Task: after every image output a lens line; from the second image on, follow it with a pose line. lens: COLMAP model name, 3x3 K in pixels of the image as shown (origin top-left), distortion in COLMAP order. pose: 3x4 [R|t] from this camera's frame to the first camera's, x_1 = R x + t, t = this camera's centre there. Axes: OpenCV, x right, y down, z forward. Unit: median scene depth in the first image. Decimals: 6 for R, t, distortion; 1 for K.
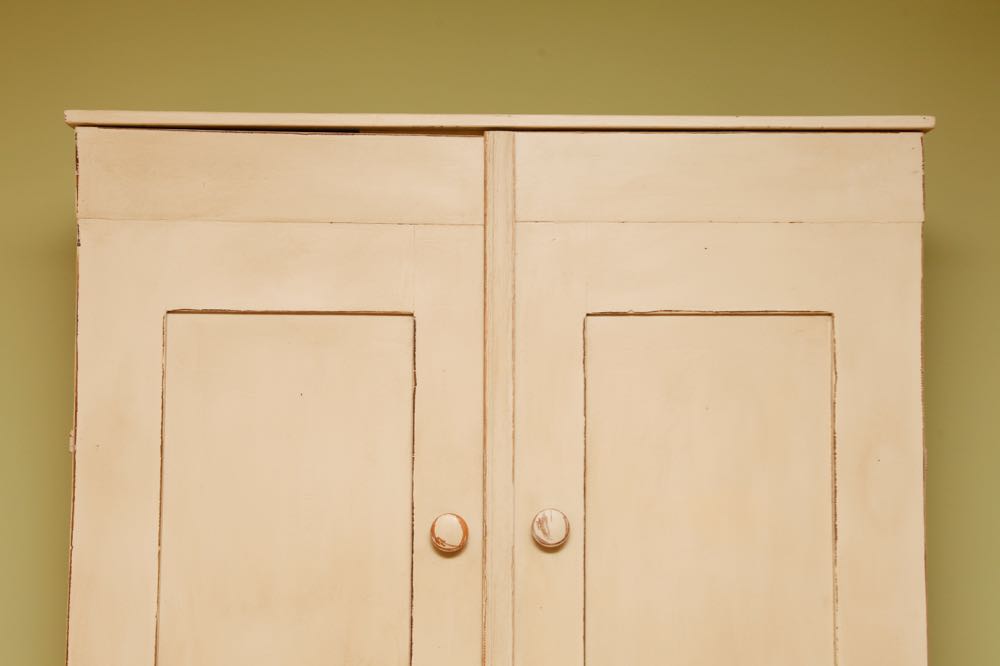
lens RADIAL K [[1380.7, 0, 503.6], [0, 1380.7, 297.8], [0, 0, 1]] dist [0.134579, 0.000000]
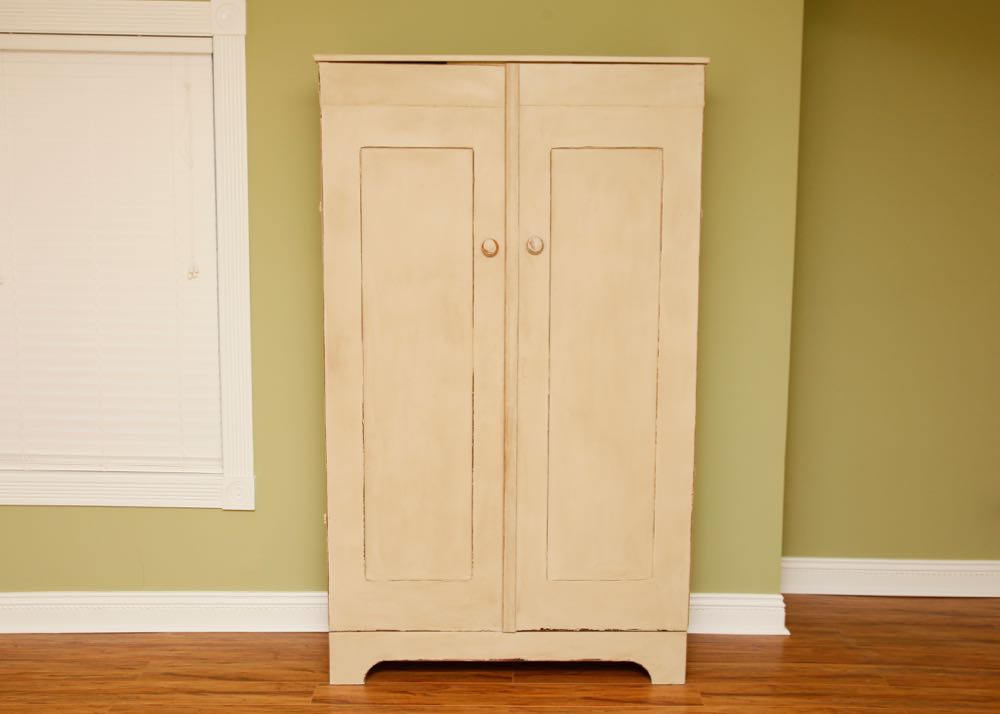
lens RADIAL K [[1088.6, 0, 505.6], [0, 1088.6, 360.4], [0, 0, 1]] dist [-0.021124, 0.000000]
pose [[0.999886, -0.003585, 0.014683, -0.039712], [0.001361, 0.988879, 0.148719, 0.087322], [-0.015053, -0.148682, 0.988770, -0.757935]]
